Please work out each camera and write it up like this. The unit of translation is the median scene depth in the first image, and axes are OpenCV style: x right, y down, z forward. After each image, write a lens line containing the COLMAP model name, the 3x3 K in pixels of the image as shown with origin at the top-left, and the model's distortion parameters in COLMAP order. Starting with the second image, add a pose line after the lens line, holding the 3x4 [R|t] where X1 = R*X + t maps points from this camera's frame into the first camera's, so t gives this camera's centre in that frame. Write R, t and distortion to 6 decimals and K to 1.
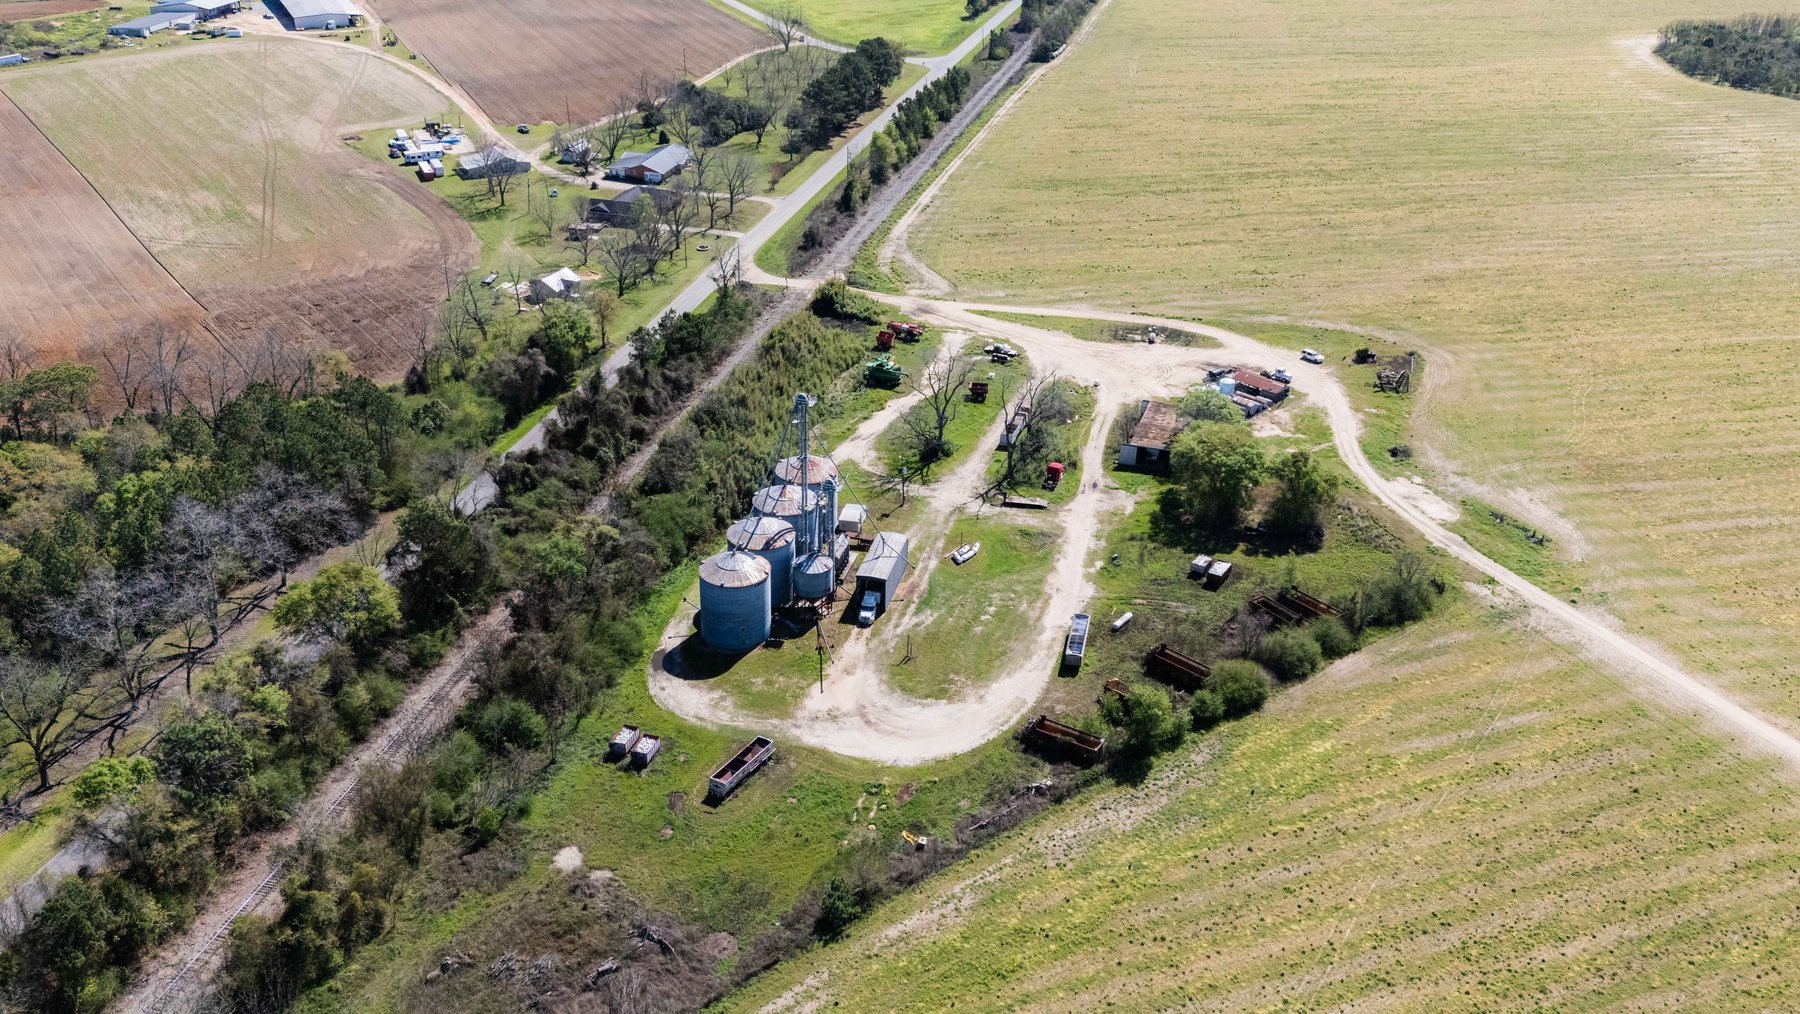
lens RADIAL K [[1547.8, 0, 919.7], [0, 1547.8, 502.5], [0, 0, 1]] dist [0.160824, -0.384307]
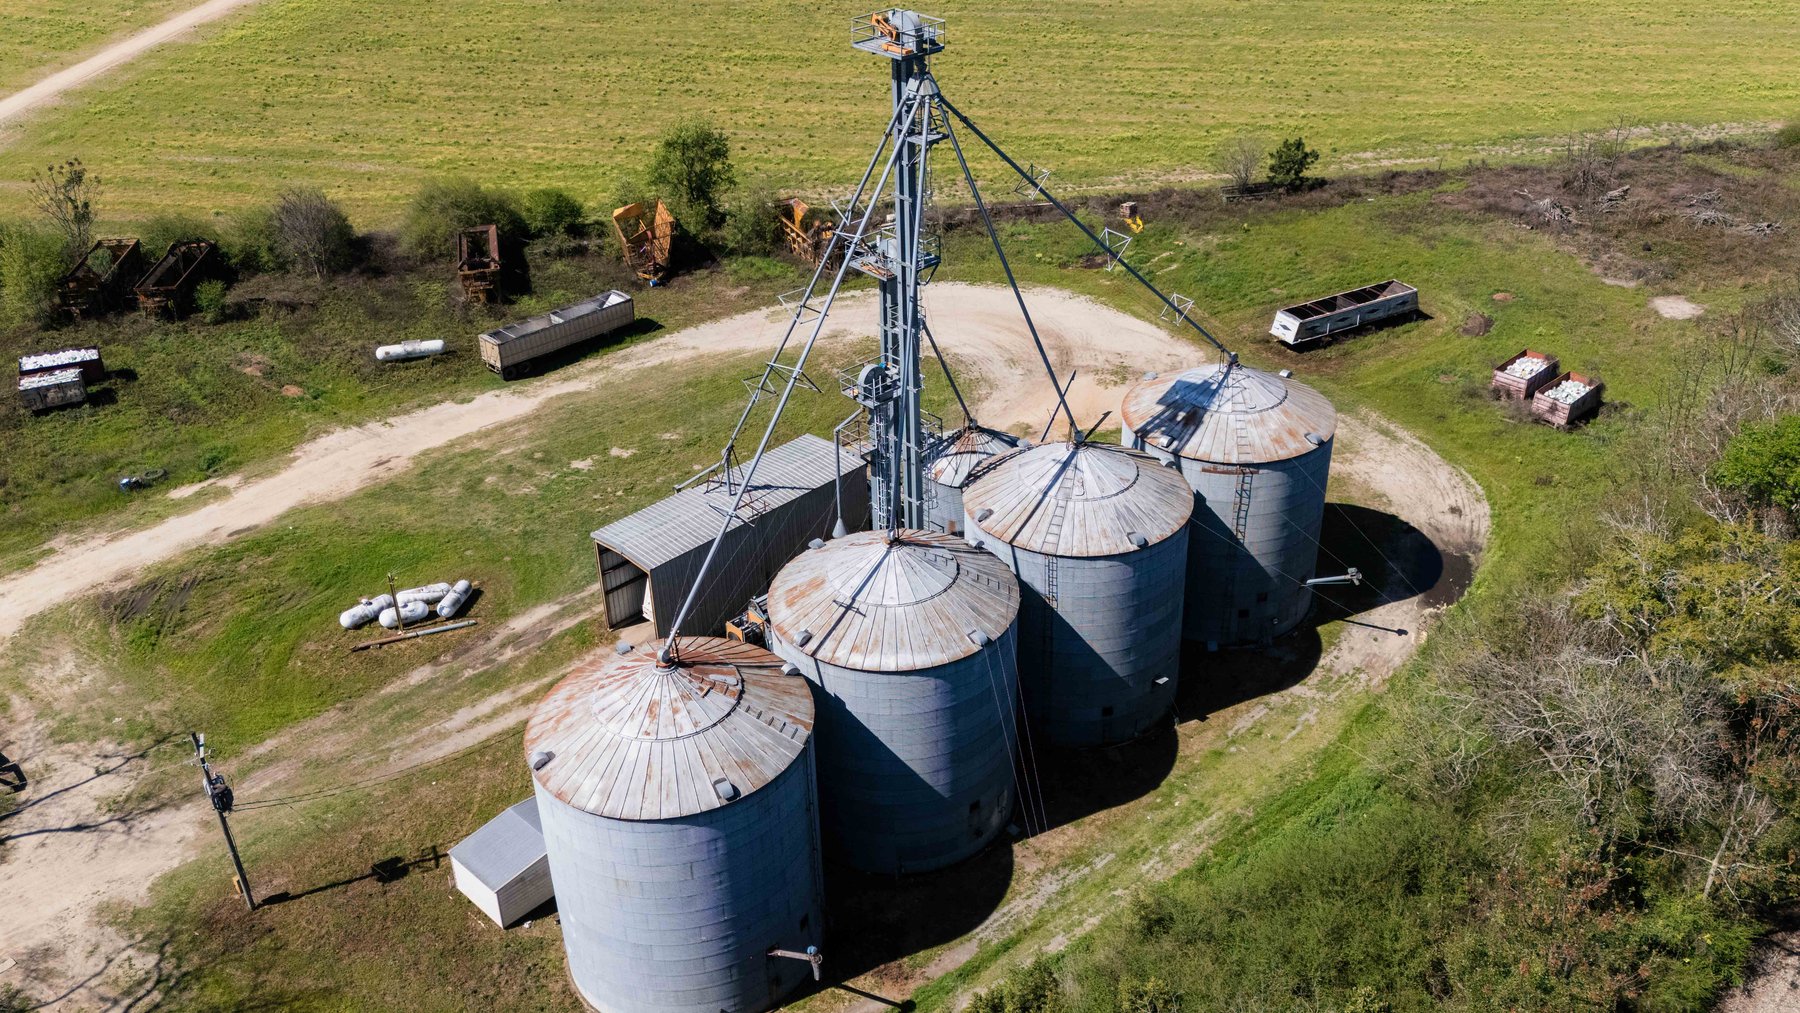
lens RADIAL K [[1499.5, 0, 905.3], [0, 1499.5, 545.9], [0, 0, 1]] dist [0.091459, -0.108473]
pose [[-0.846851, -0.291087, 0.445097, -0.206442], [0.245752, 0.528024, 0.812894, -0.218912], [-0.471644, 0.797784, -0.375623, 1.136044]]
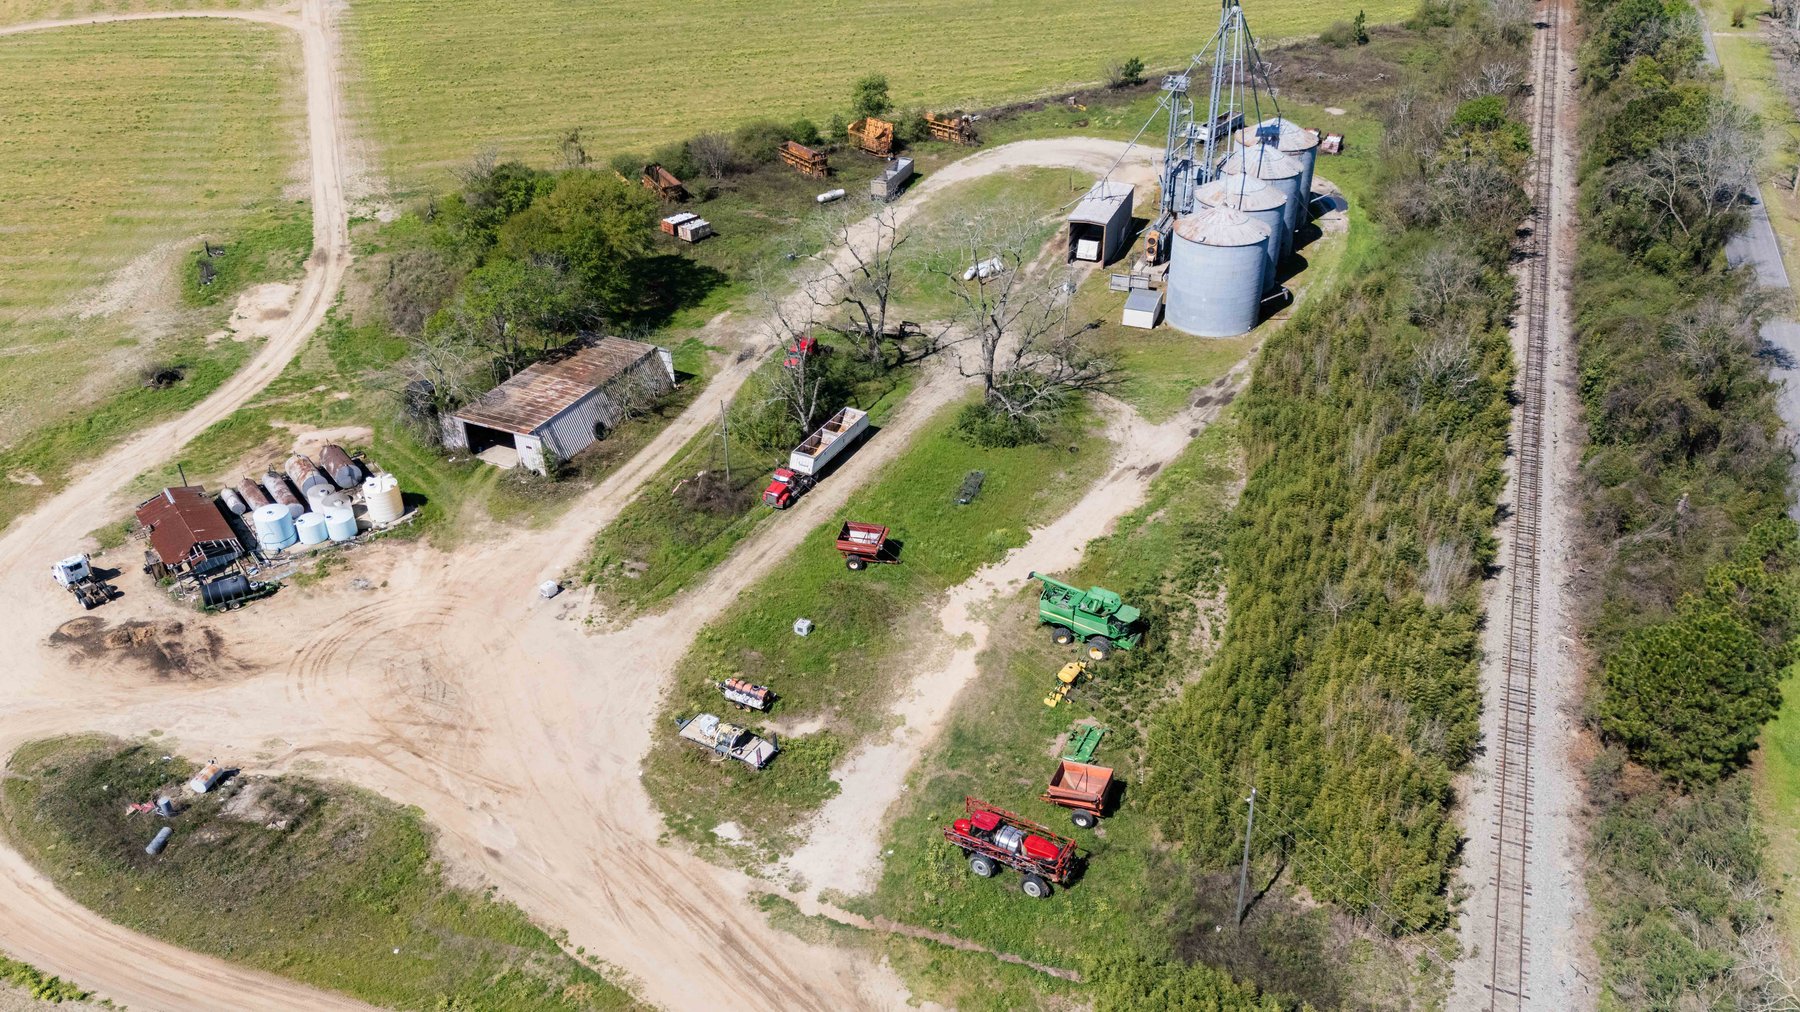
lens RADIAL K [[1379.8, 0, 903.1], [0, 1379.8, 539.4], [0, 0, 1]] dist [0.092266, -0.115390]
pose [[-0.989361, -0.094695, 0.110444, -0.018017], [0.050467, 0.488625, 0.871033, -0.521591], [-0.136448, 0.867340, -0.478647, 1.540726]]
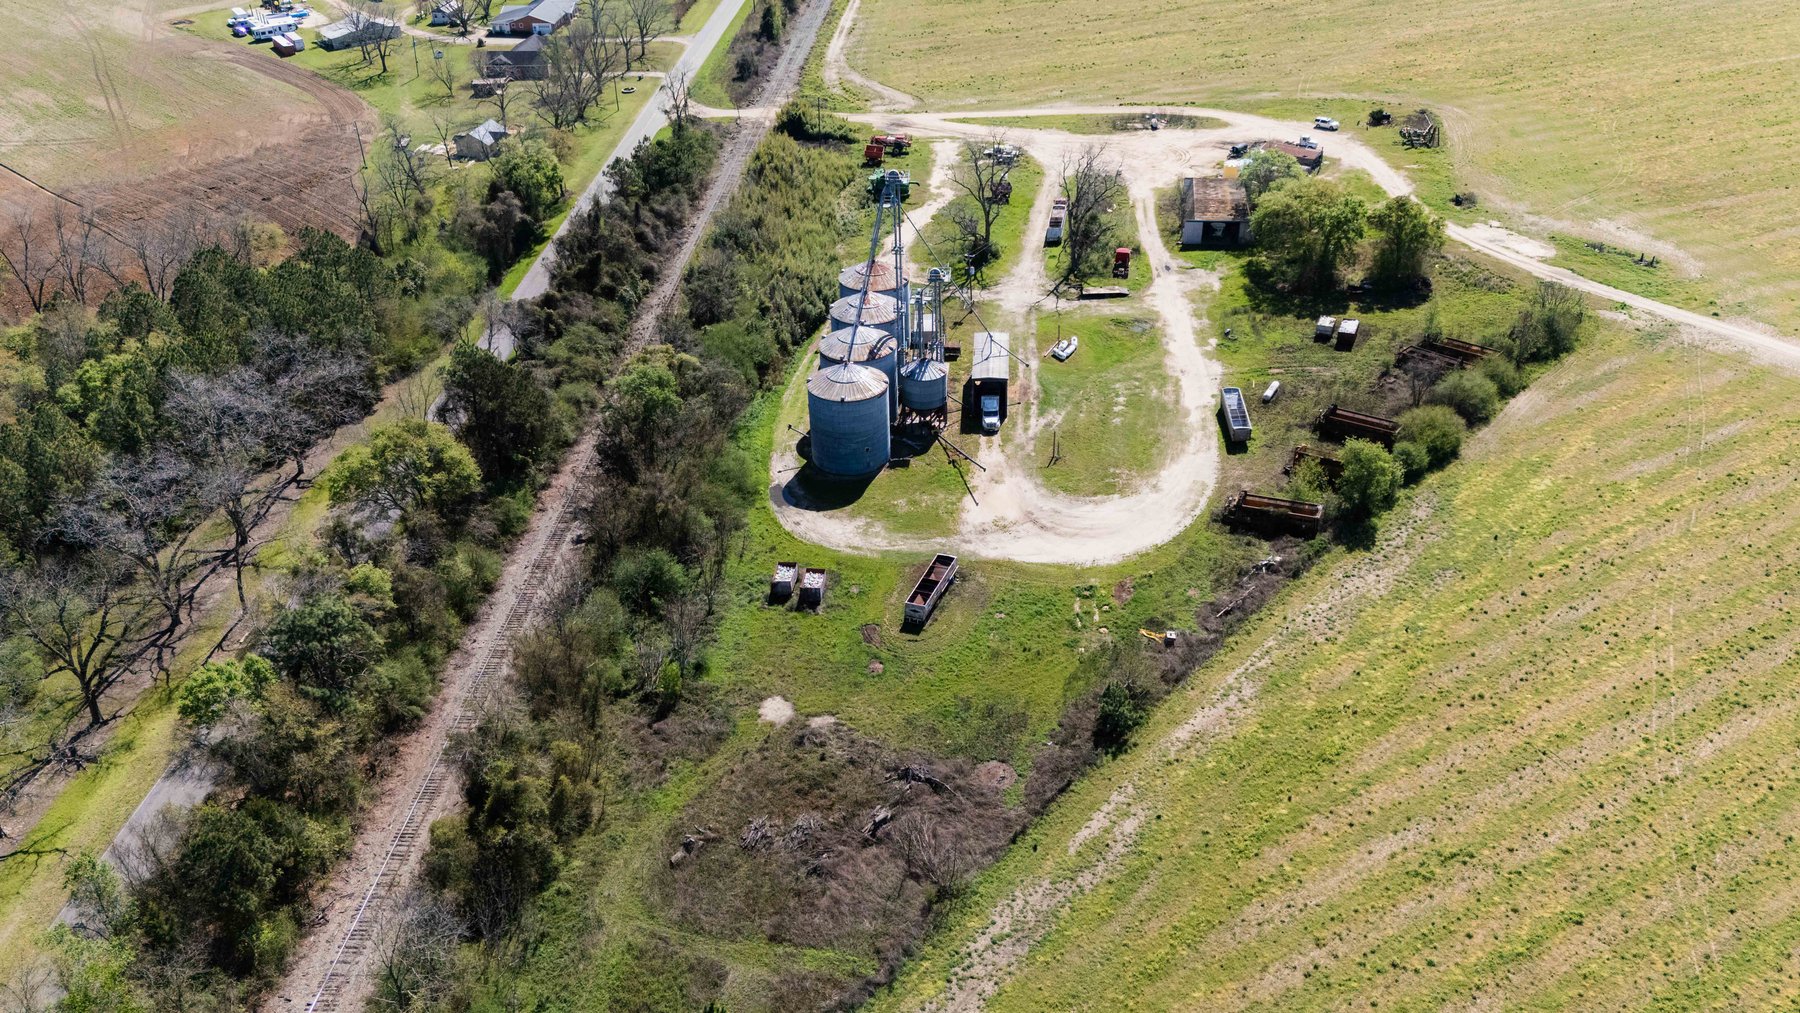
lens RADIAL K [[1499.5, 0, 905.3], [0, 1499.5, 545.9], [0, 0, 1]] dist [0.091459, -0.108473]
pose [[0.985187, -0.132538, 0.108812, -0.183737], [0.122493, 0.987975, 0.094348, 0.056210], [-0.120008, -0.079622, 0.989575, 0.152445]]
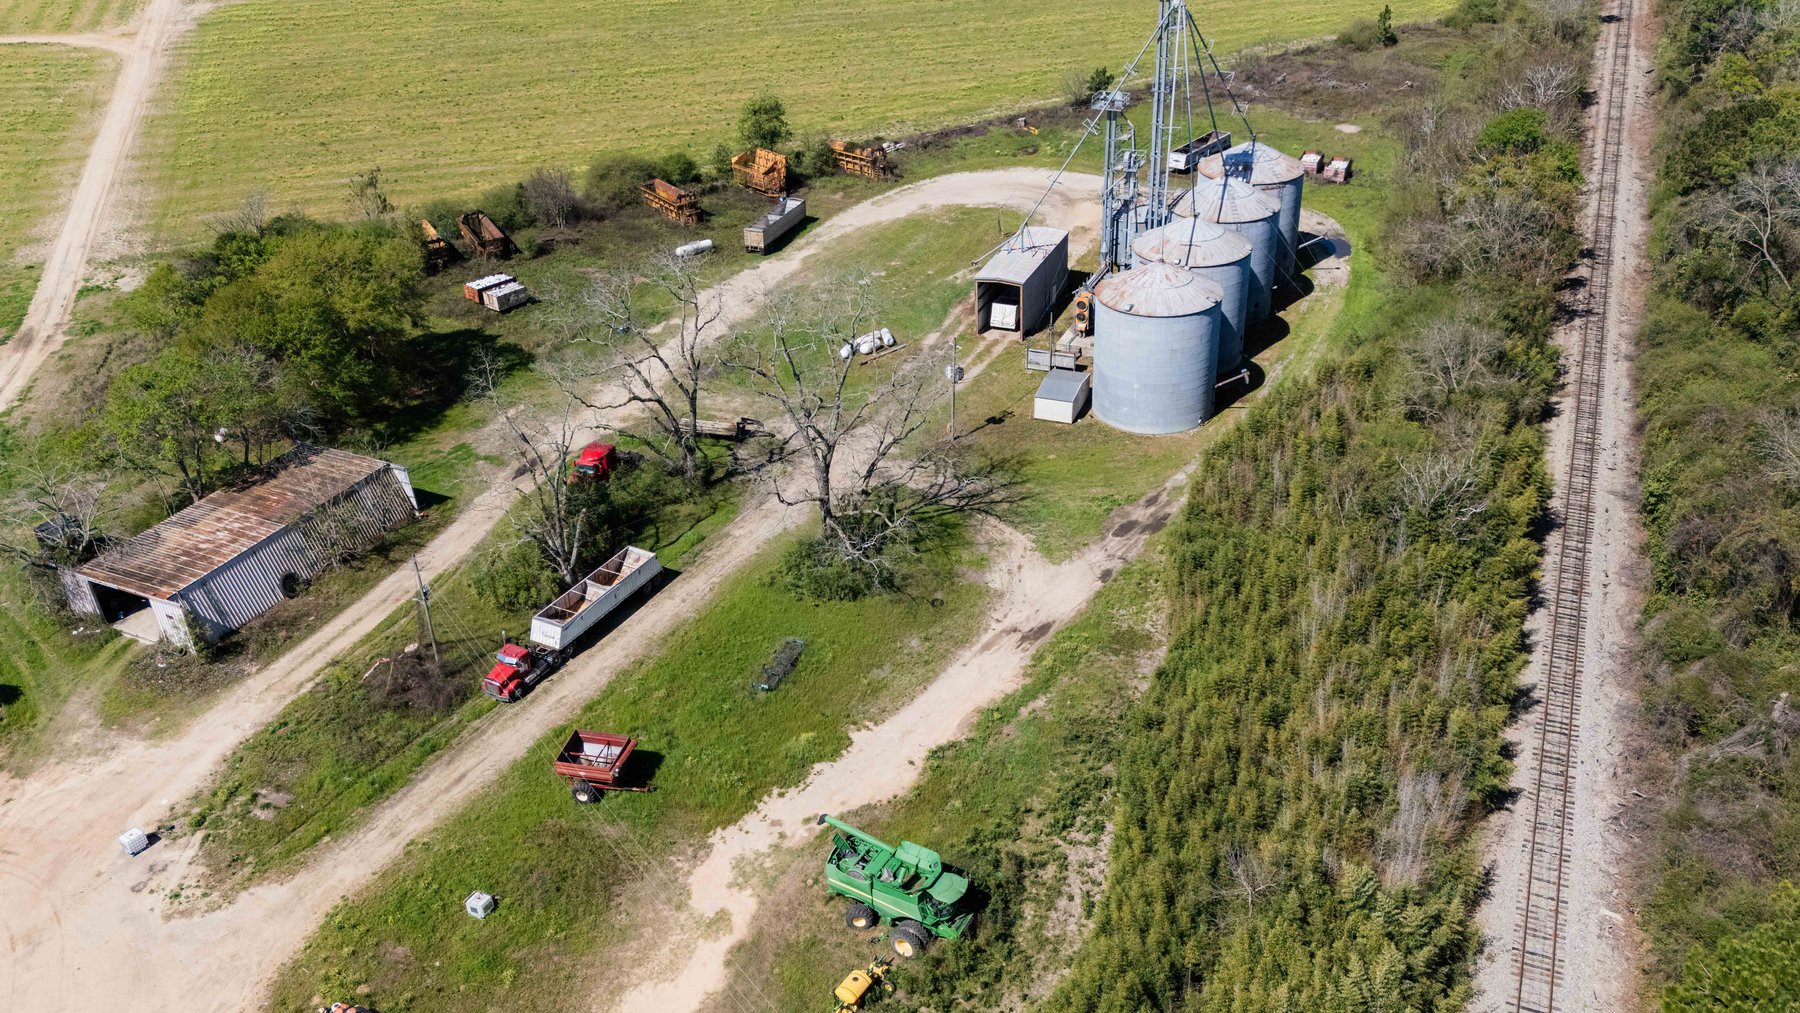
lens RADIAL K [[1499.5, 0, 905.3], [0, 1499.5, 545.9], [0, 0, 1]] dist [0.091459, -0.108473]
pose [[-0.986571, -0.080170, 0.142307, -0.074019], [0.081612, 0.512744, 0.854654, -0.435402], [-0.141485, 0.854790, -0.499315, 1.438933]]
